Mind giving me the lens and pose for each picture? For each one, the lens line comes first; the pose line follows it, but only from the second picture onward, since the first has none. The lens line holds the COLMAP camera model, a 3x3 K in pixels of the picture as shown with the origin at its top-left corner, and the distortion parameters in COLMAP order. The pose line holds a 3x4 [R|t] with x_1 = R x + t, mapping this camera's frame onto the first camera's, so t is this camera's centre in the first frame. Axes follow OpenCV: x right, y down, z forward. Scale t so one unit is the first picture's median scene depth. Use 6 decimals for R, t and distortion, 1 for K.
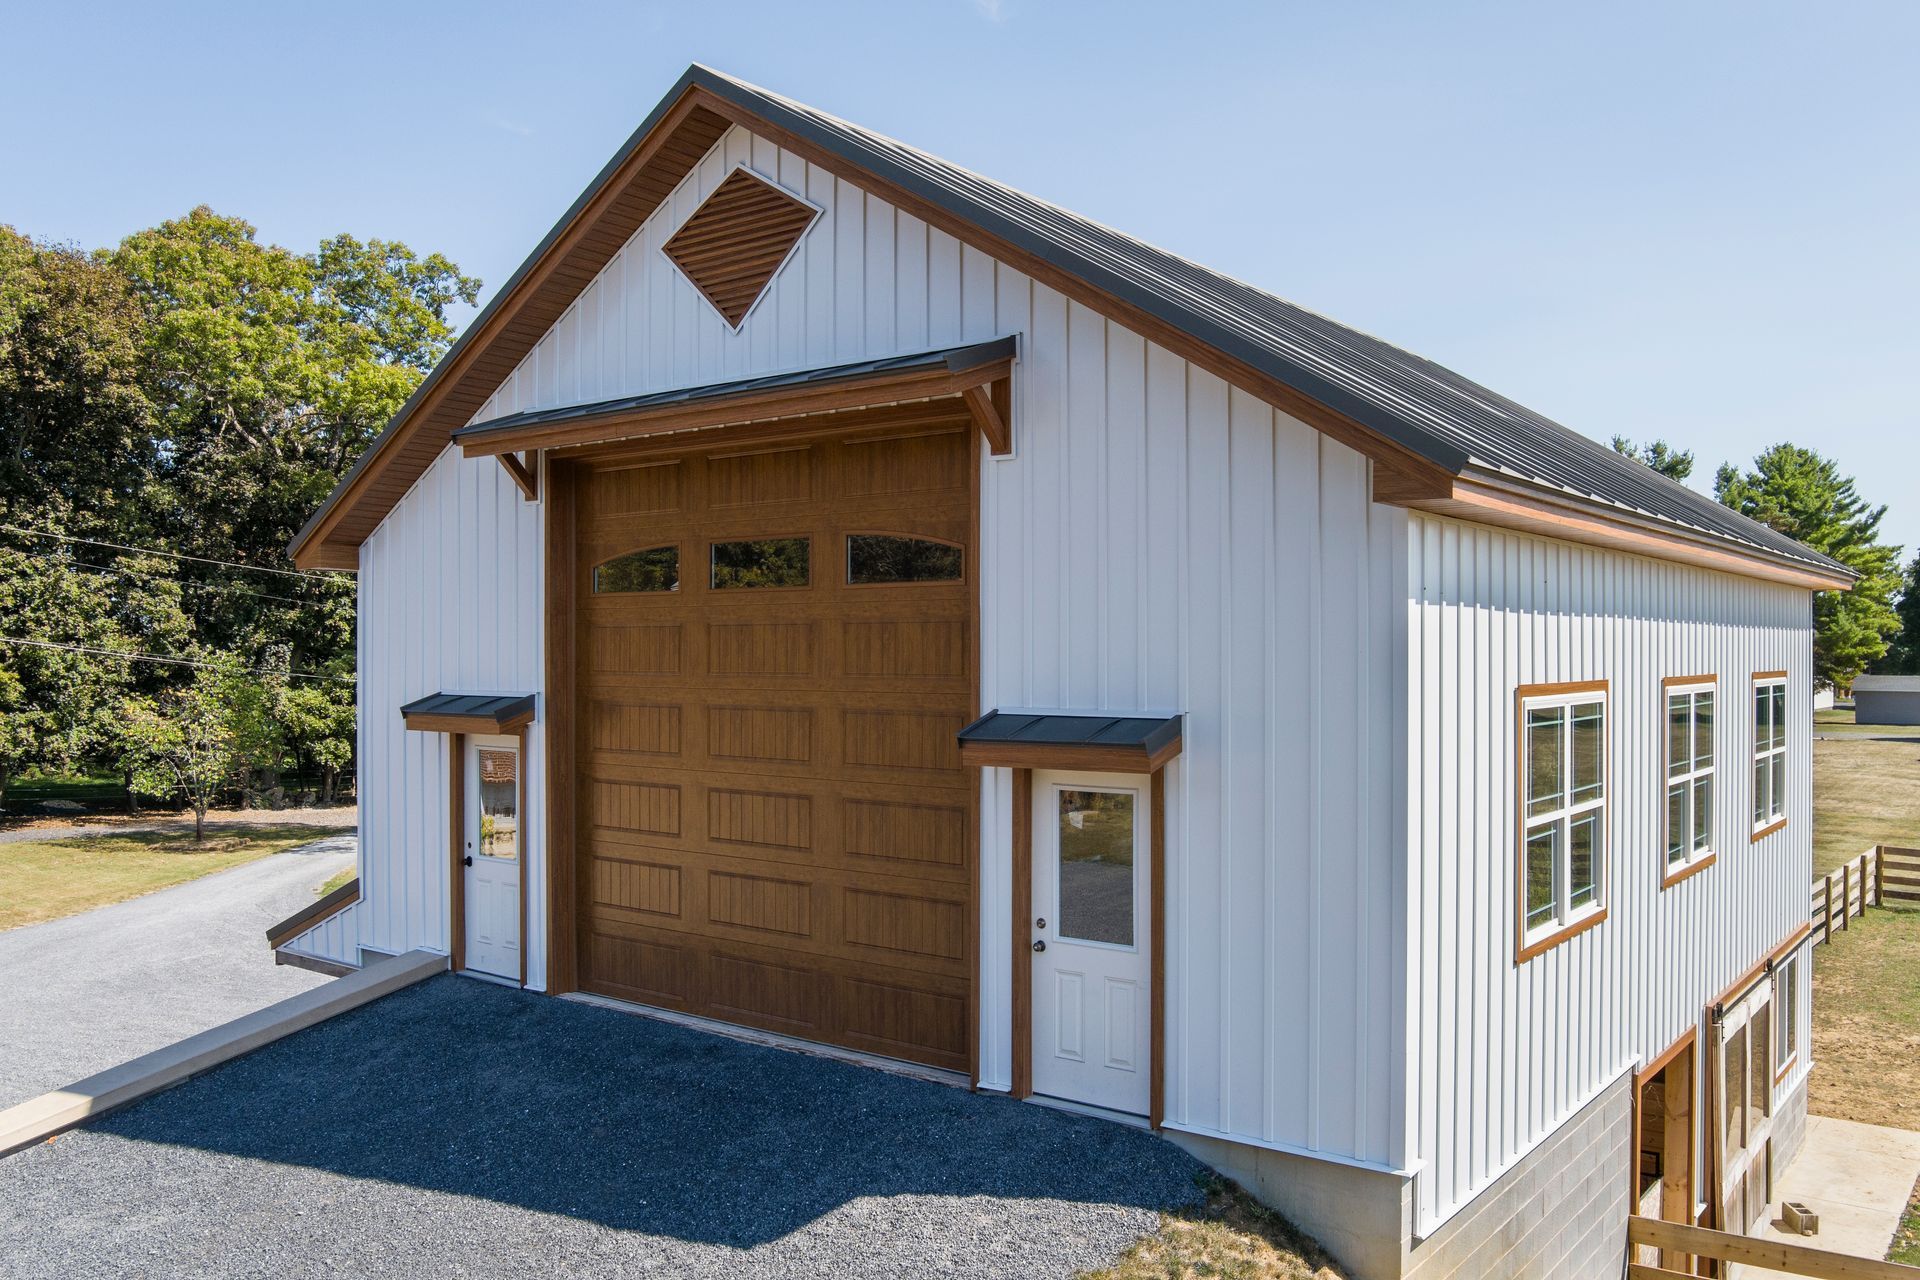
lens RADIAL K [[1552.5, 0, 950.0], [0, 1552.5, 668.5], [0, 0, 1]] dist [-0.082986, 0.043932]
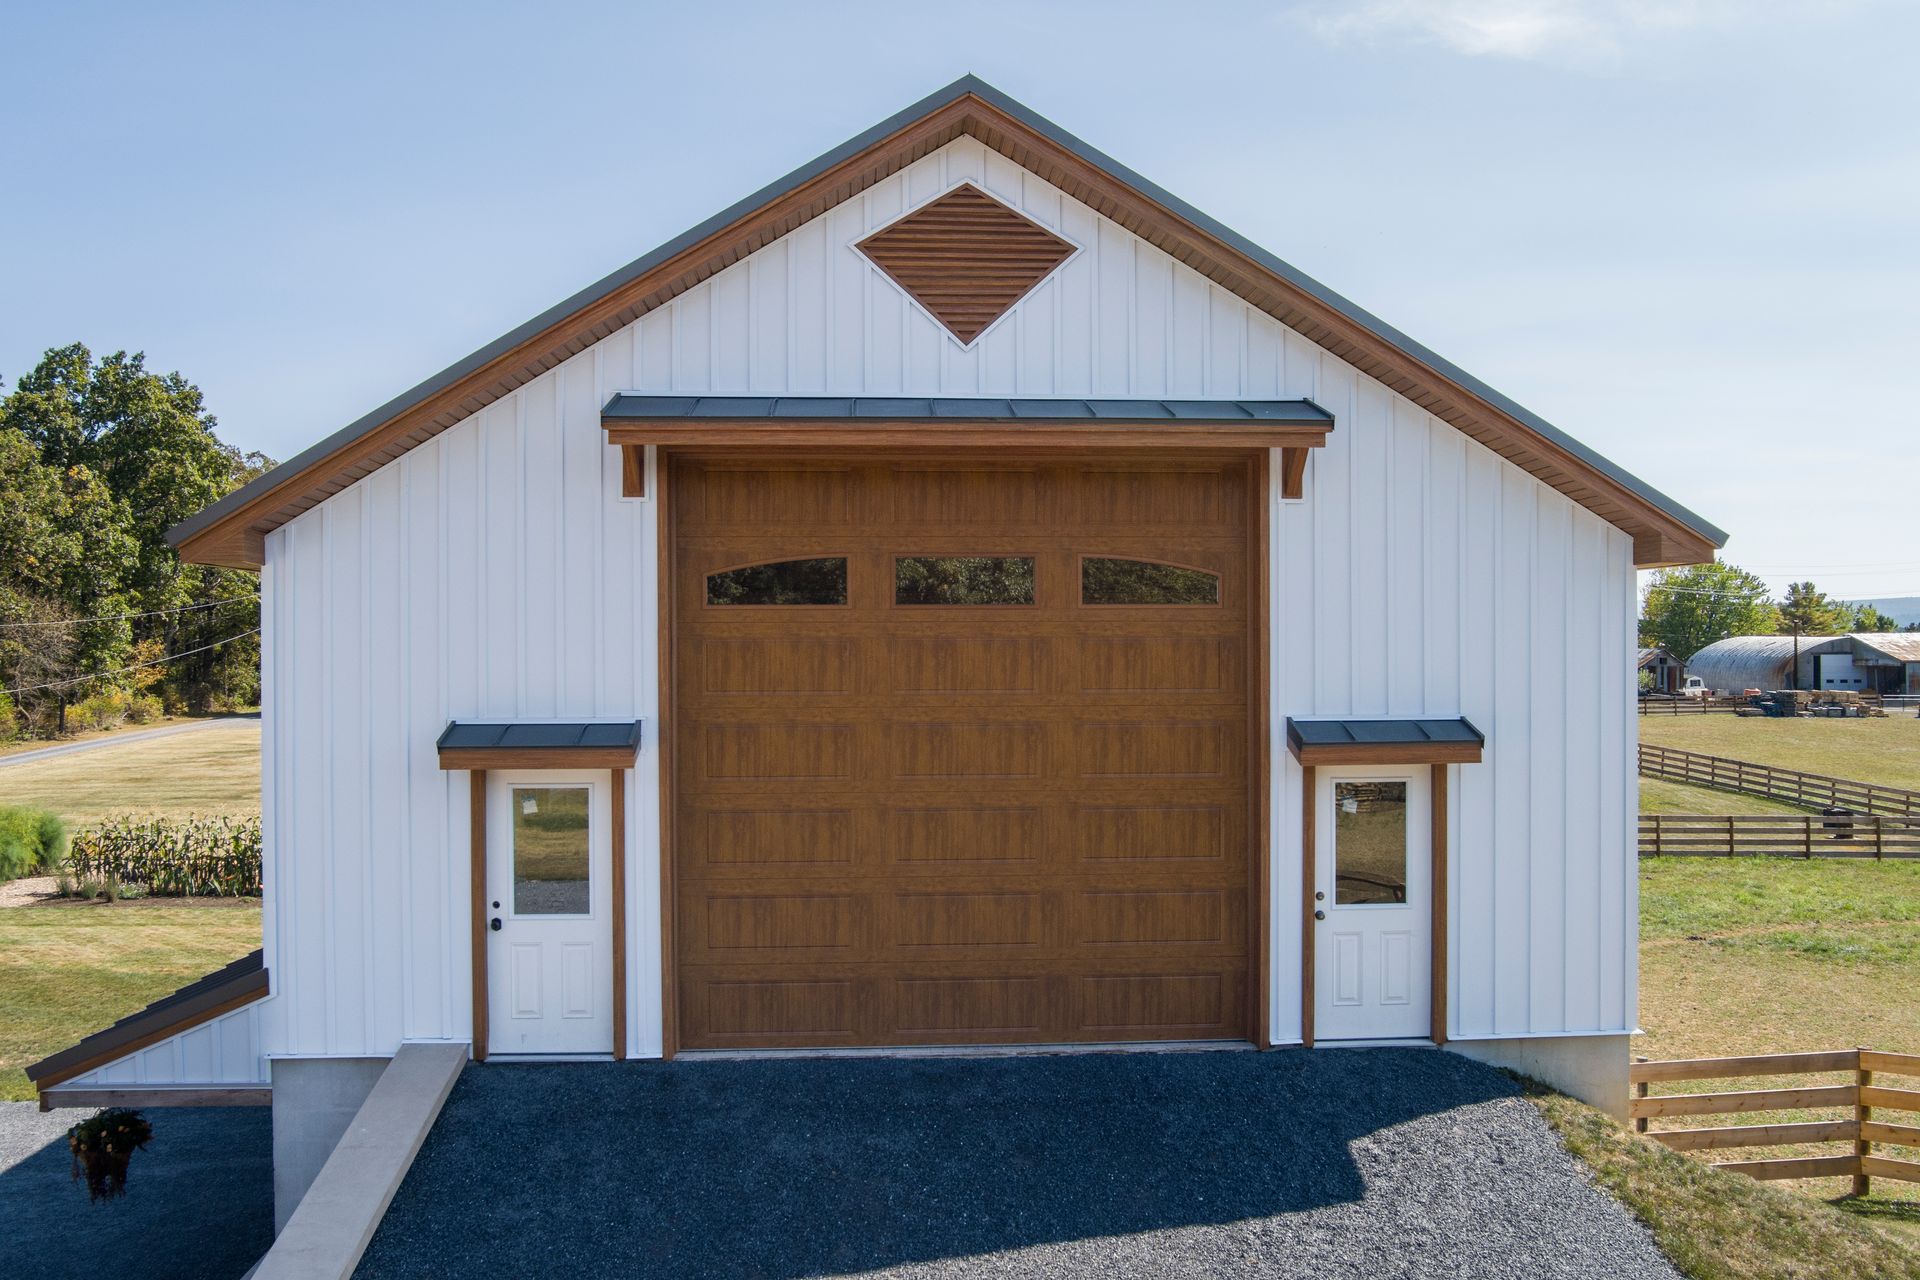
lens RADIAL K [[1552.5, 0, 956.5], [0, 1552.5, 659.3], [0, 0, 1]] dist [-0.082986, 0.043932]
pose [[0.748670, -0.011284, 0.662847, -0.809709], [0.009045, 0.999936, 0.006806, -0.024253], [-0.662882, 0.000900, 0.748724, 0.258198]]
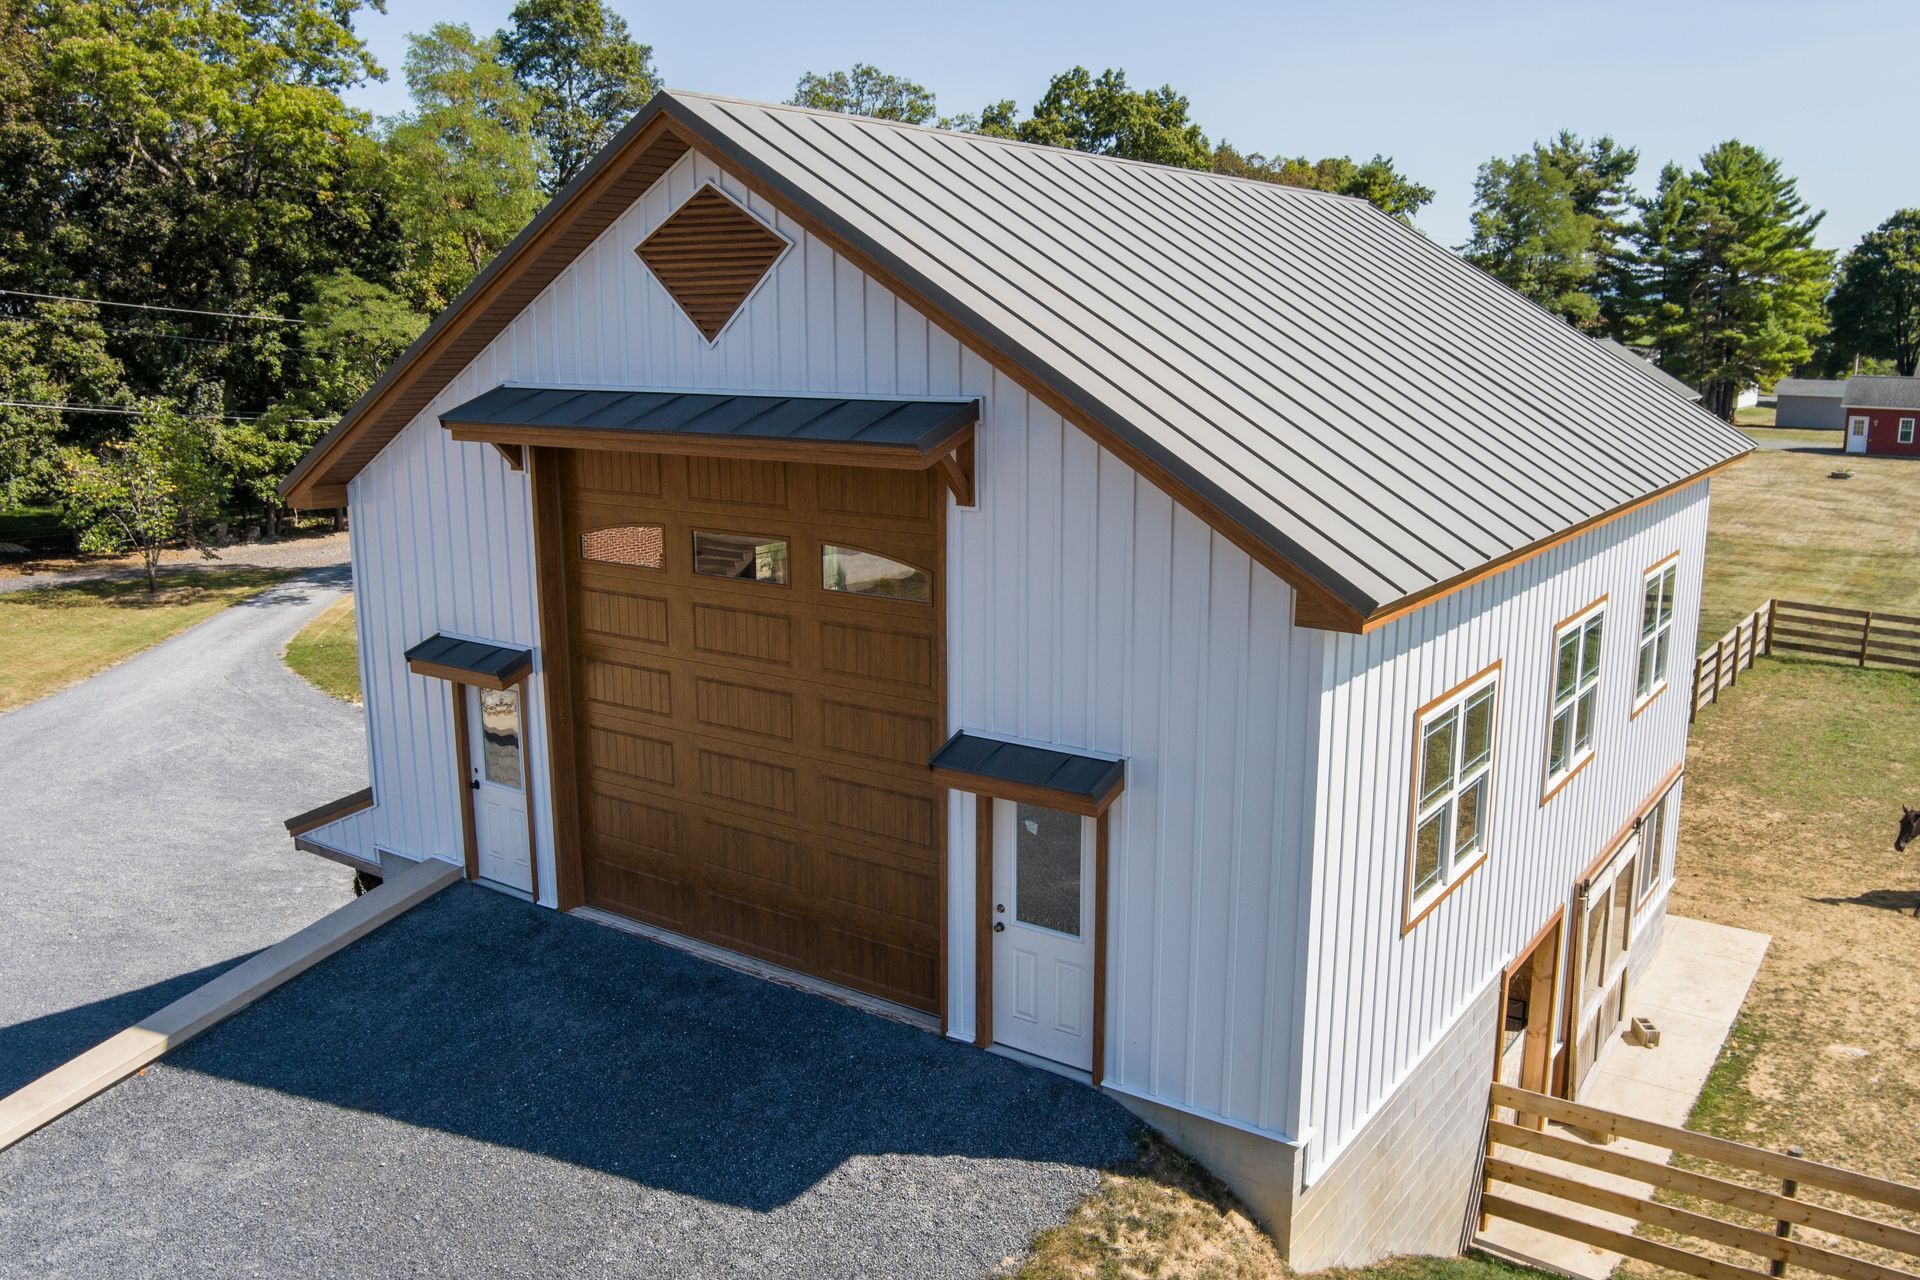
lens RADIAL K [[1552.5, 0, 943.4], [0, 1552.5, 660.8], [0, 0, 1]] dist [-0.082986, 0.043932]
pose [[0.999219, -0.013179, 0.037239, -0.022041], [0.005011, 0.977377, 0.211444, -0.230498], [-0.039183, -0.211093, 0.976680, -0.086526]]
